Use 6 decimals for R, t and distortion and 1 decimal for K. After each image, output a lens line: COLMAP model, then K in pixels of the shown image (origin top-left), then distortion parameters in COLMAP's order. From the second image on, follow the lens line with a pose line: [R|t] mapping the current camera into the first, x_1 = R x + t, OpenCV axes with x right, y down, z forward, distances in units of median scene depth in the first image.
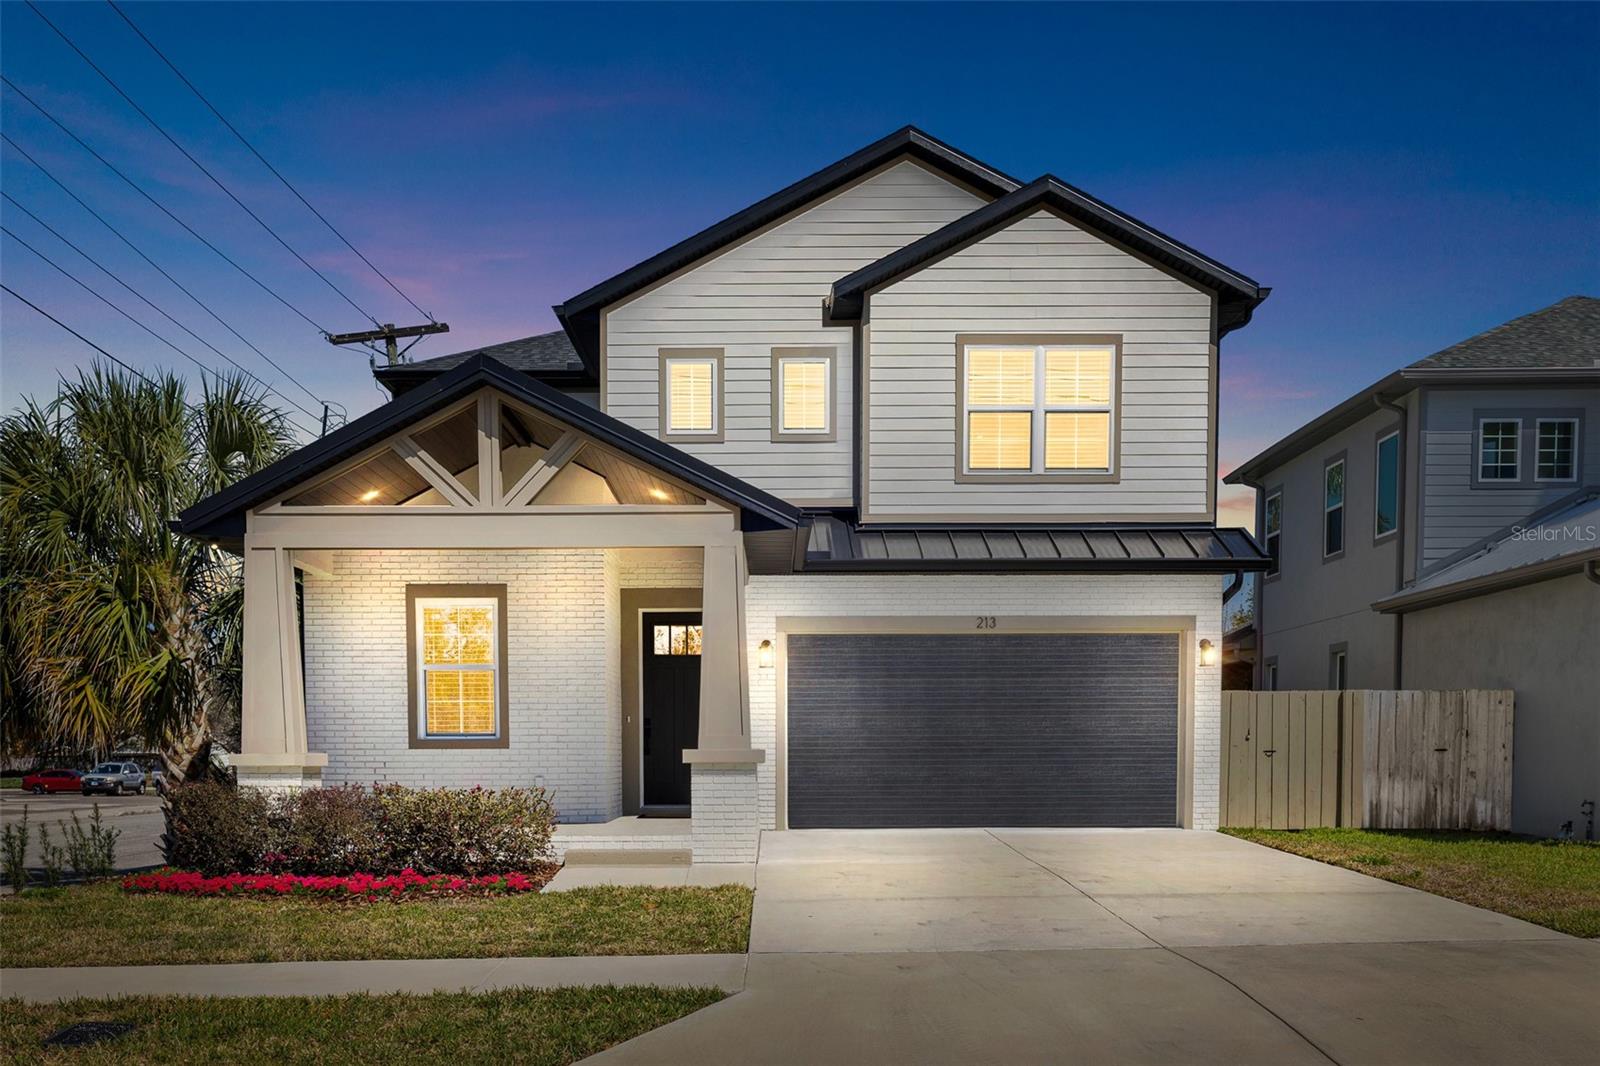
lens RADIAL K [[1590.5, 0, 770.3], [0, 1590.5, 662.6], [0, 0, 1]] dist [0.004853, 0.007101]
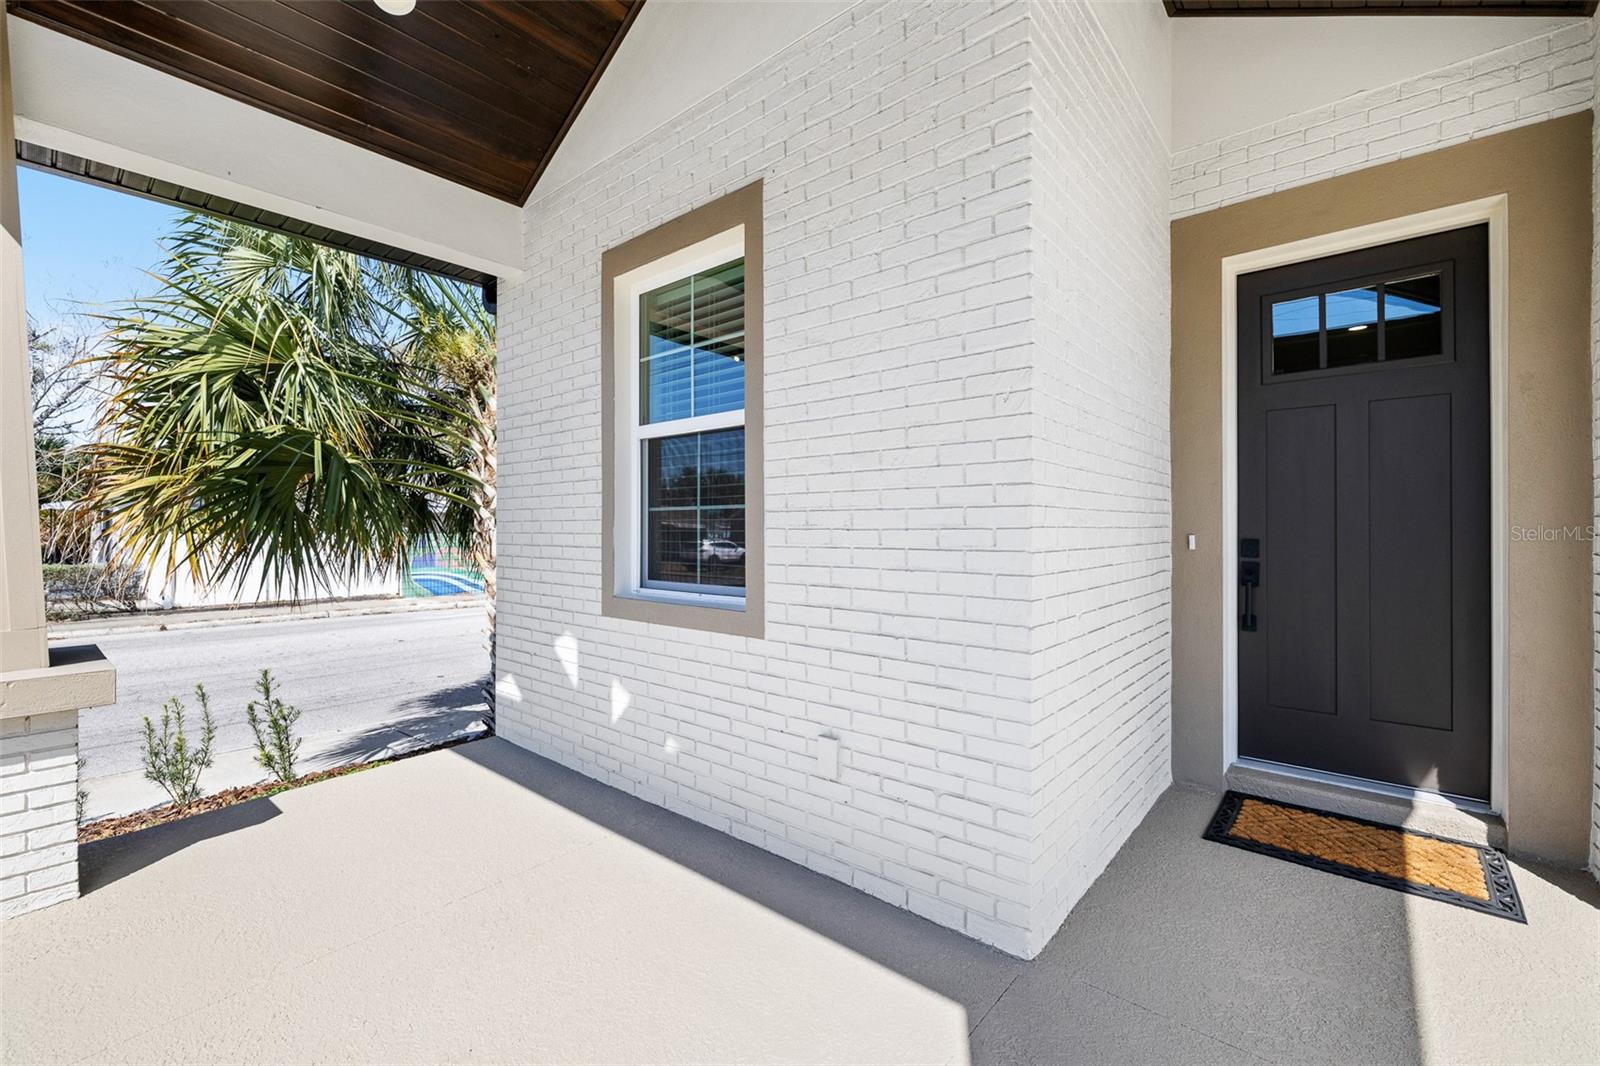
lens RADIAL K [[669.9, 0, 800.0], [0, 669.9, 533.0], [0, 0, 1]] dist [-0.000010, 0.000084]
pose [[0.765974, 0.006990, -0.642833, -0.059355], [0.034915, 0.998013, 0.052456, 0.021900], [0.641922, -0.062625, 0.764208, 0.853009]]
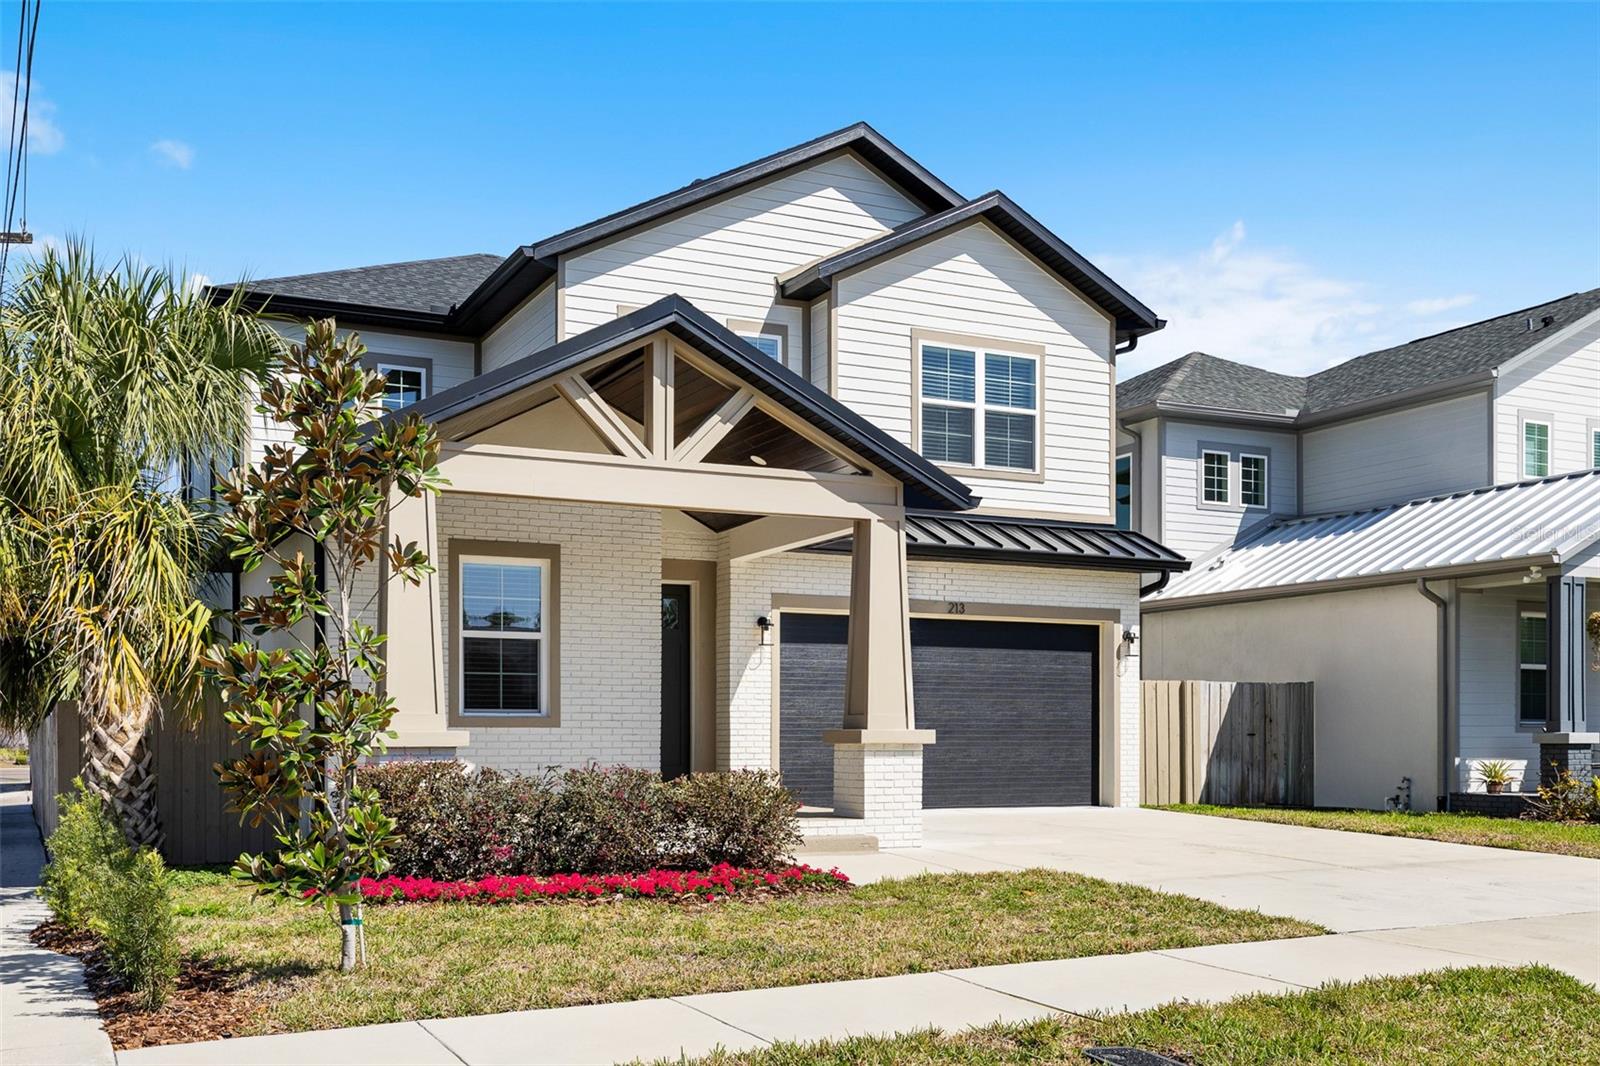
lens RADIAL K [[1564.9, 0, 800.0], [0, 1564.9, 533.0], [0, 0, 1]] dist [-0.000273, 0.001577]
pose [[0.898814, 0.061091, 0.434052, -0.414049], [-0.029374, 0.996409, -0.079416, 0.010414], [-0.437345, 0.058630, 0.897381, 0.134498]]
